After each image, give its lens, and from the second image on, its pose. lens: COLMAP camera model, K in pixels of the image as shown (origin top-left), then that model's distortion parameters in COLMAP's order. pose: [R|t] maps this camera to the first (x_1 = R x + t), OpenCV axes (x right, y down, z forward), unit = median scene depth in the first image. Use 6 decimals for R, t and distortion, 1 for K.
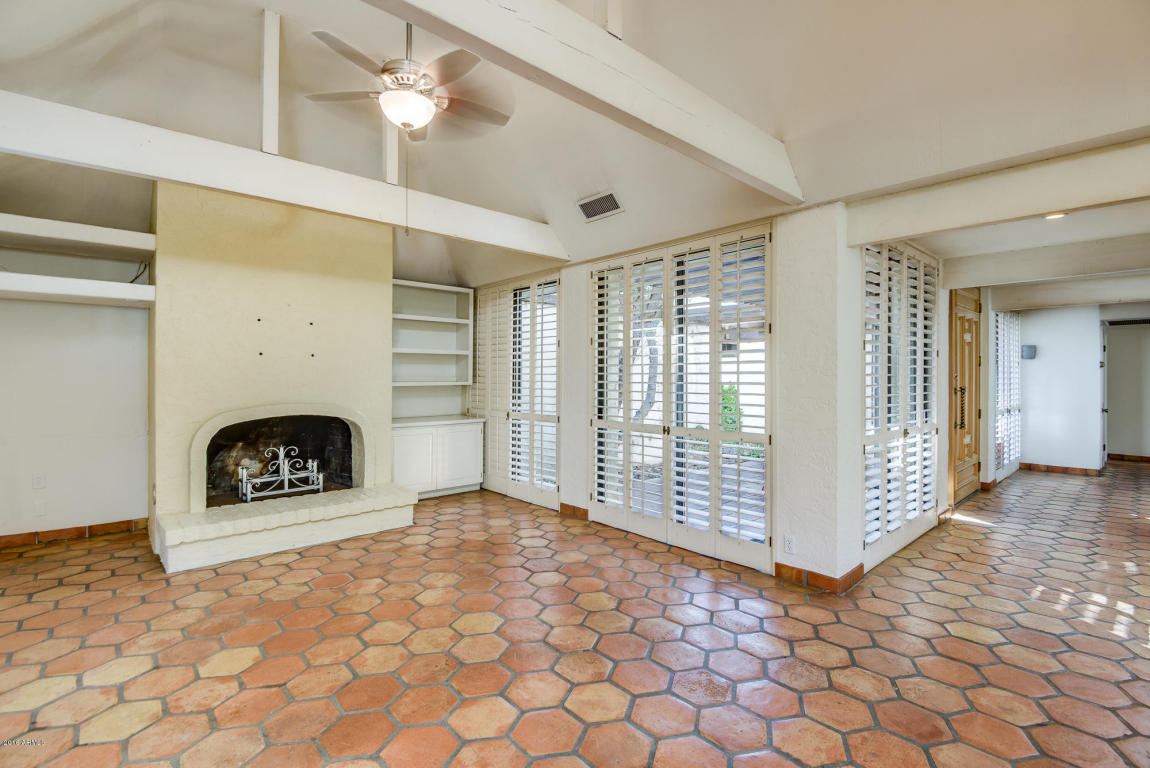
lens RADIAL K [[527.9, 0, 582.3], [0, 527.9, 374.4], [0, 0, 1]] dist [0.002423, -0.009223]
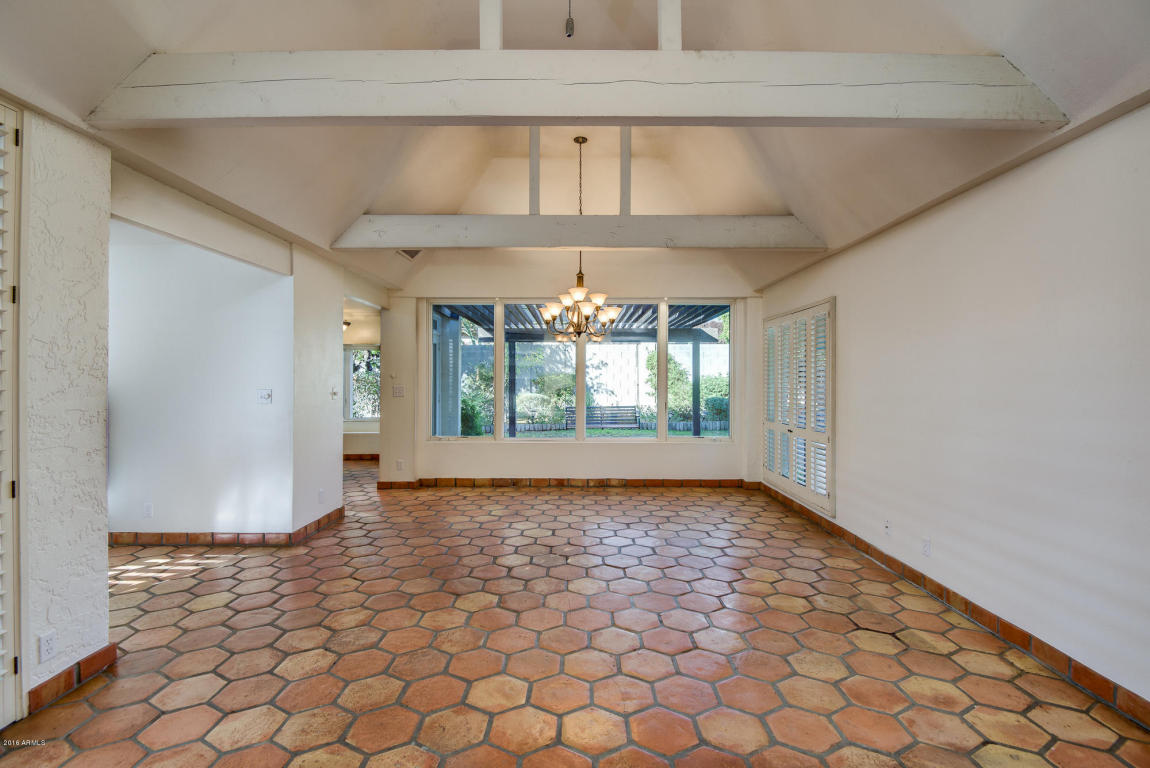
lens RADIAL K [[527.9, 0, 565.0], [0, 527.9, 381.6], [0, 0, 1]] dist [0.002423, -0.009223]
pose [[-0.721615, -0.004006, 0.692283, -0.346306], [-0.004153, 0.999990, 0.001457, 0.002656], [-0.692282, -0.001824, -0.721625, 0.735290]]
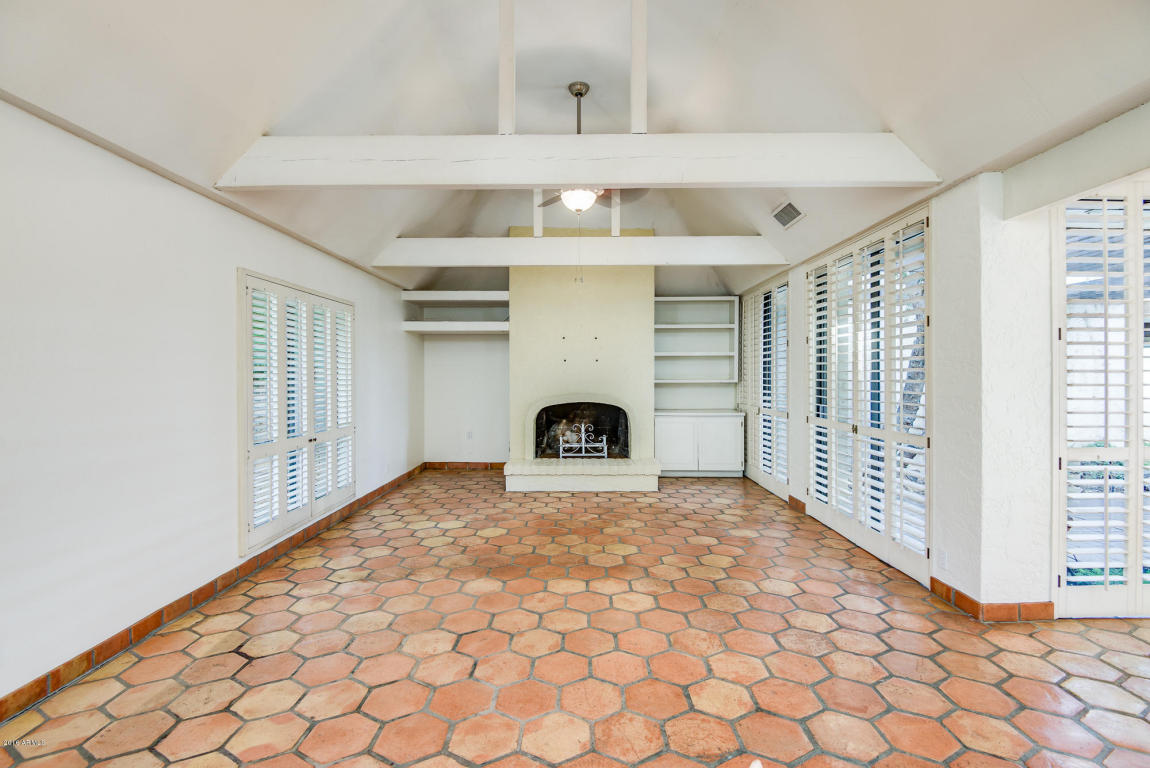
lens RADIAL K [[527.9, 0, 573.5], [0, 527.9, 379.2], [0, 0, 1]] dist [0.002423, -0.009223]
pose [[0.730617, 0.002452, -0.682783, 0.393439], [0.005635, 0.999938, 0.009622, 0.000370], [0.682764, -0.010878, 0.730558, -0.067186]]
